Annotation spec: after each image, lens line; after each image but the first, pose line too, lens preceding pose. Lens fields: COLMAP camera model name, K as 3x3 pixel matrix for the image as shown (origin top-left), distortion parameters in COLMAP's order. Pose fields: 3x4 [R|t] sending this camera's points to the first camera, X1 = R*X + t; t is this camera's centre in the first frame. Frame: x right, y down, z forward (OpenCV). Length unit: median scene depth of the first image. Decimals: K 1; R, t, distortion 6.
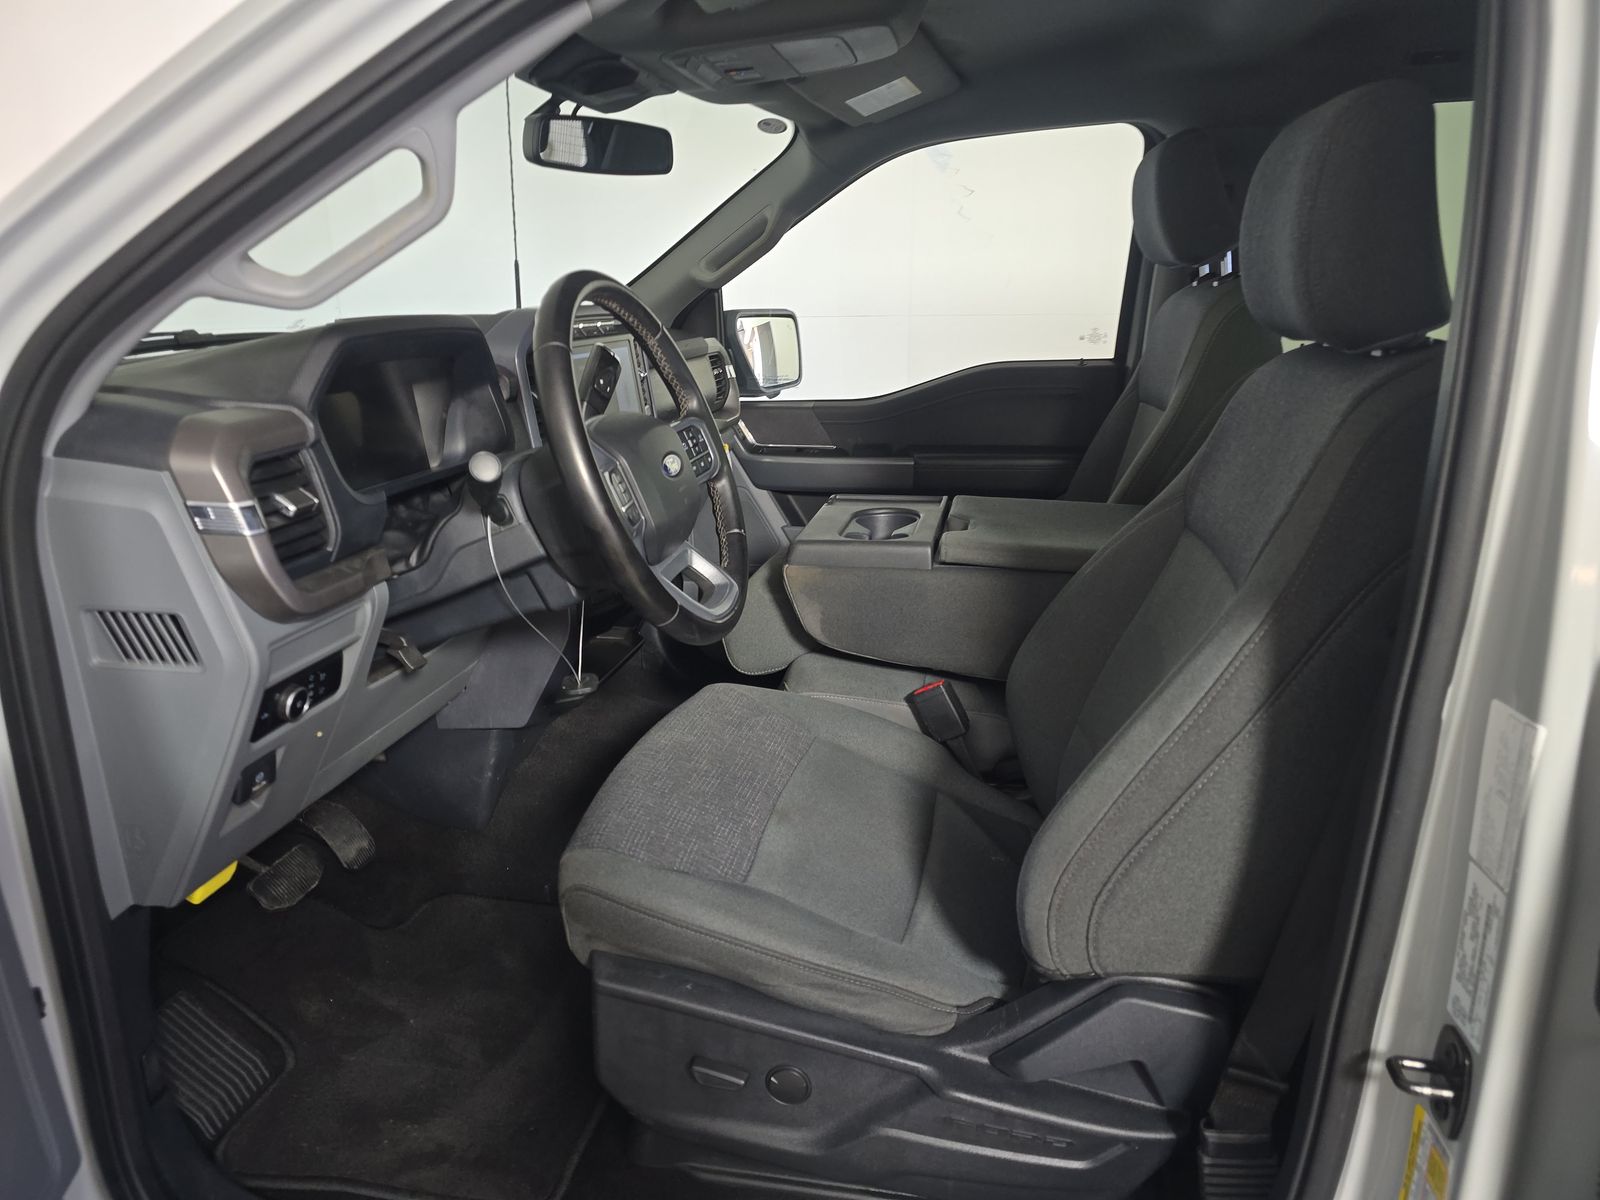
lens RADIAL K [[1079.2, 0, 799.4], [0, 1079.2, 636.7], [0, 0, 1]] dist [0.028456, -0.043696]
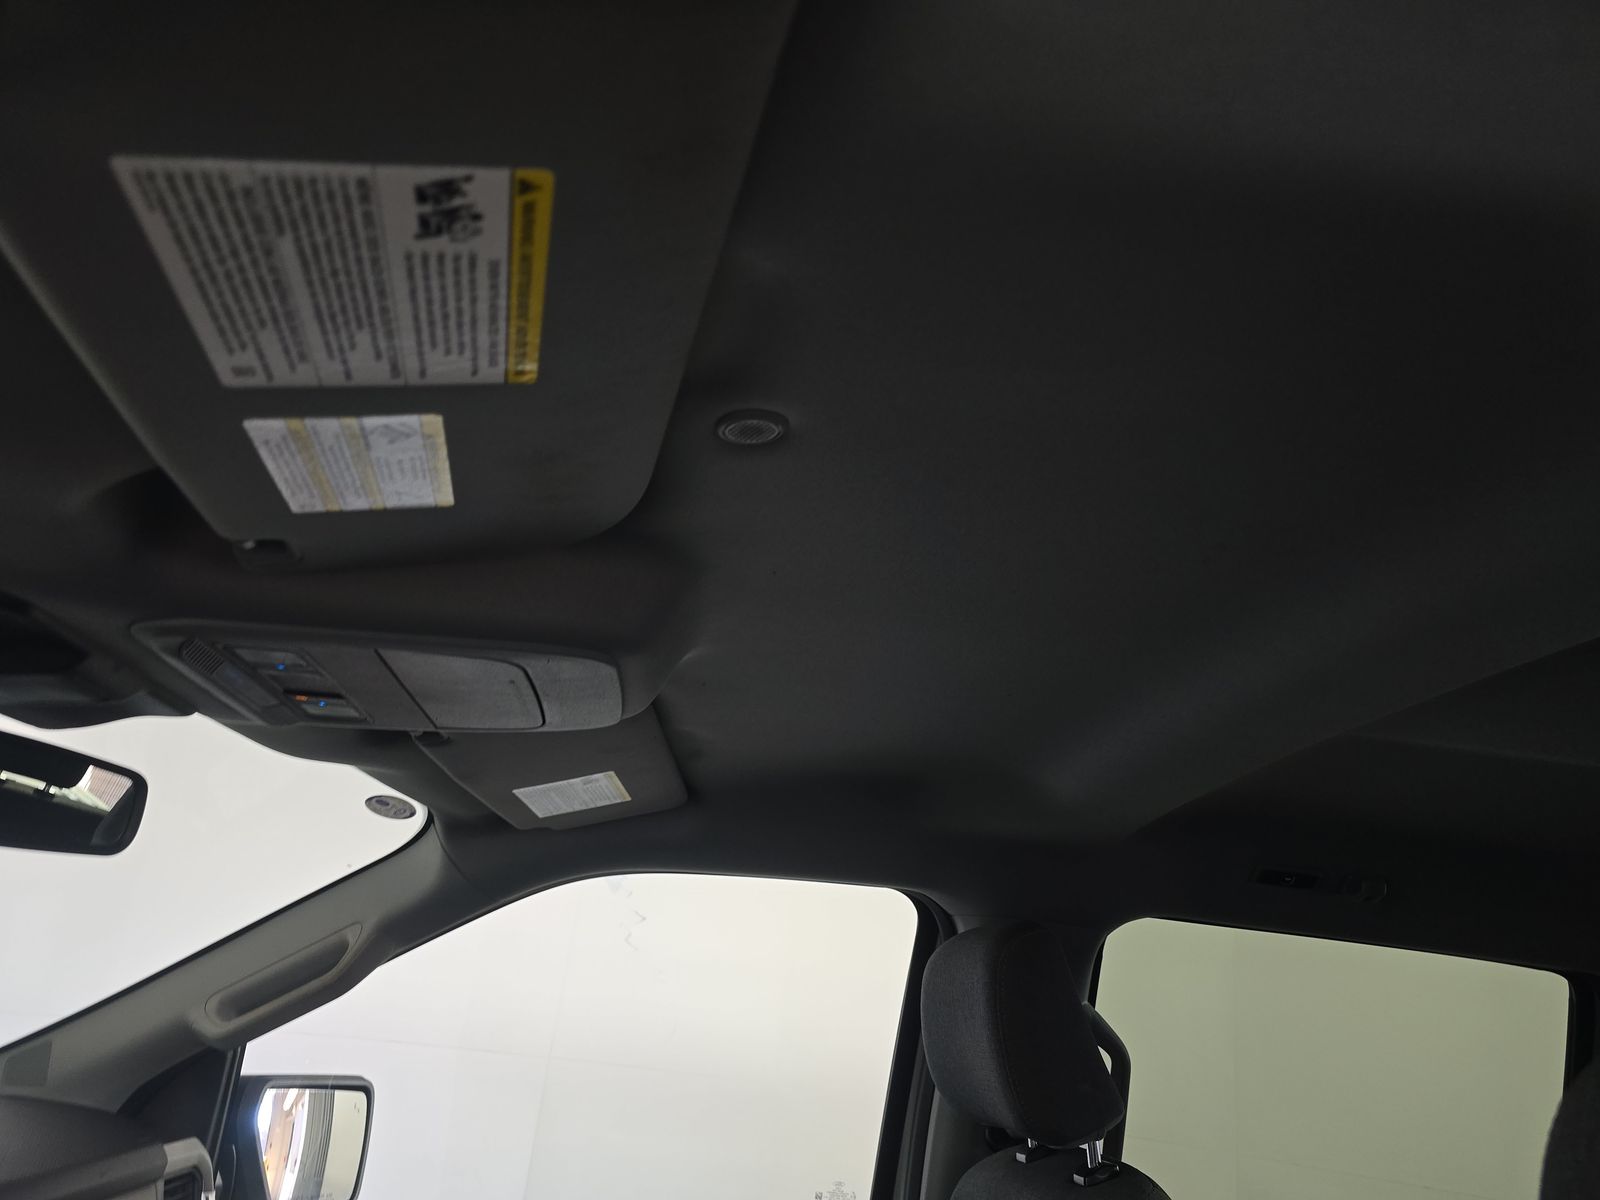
lens RADIAL K [[1079.2, 0, 799.4], [0, 1079.2, 636.7], [0, 0, 1]] dist [0.028456, -0.043696]
pose [[0.944649, 0.209694, 0.252322, 0.022004], [-0.019610, 0.803795, -0.594583, -0.192564], [-0.327496, 0.556724, 0.763417, 0.410352]]
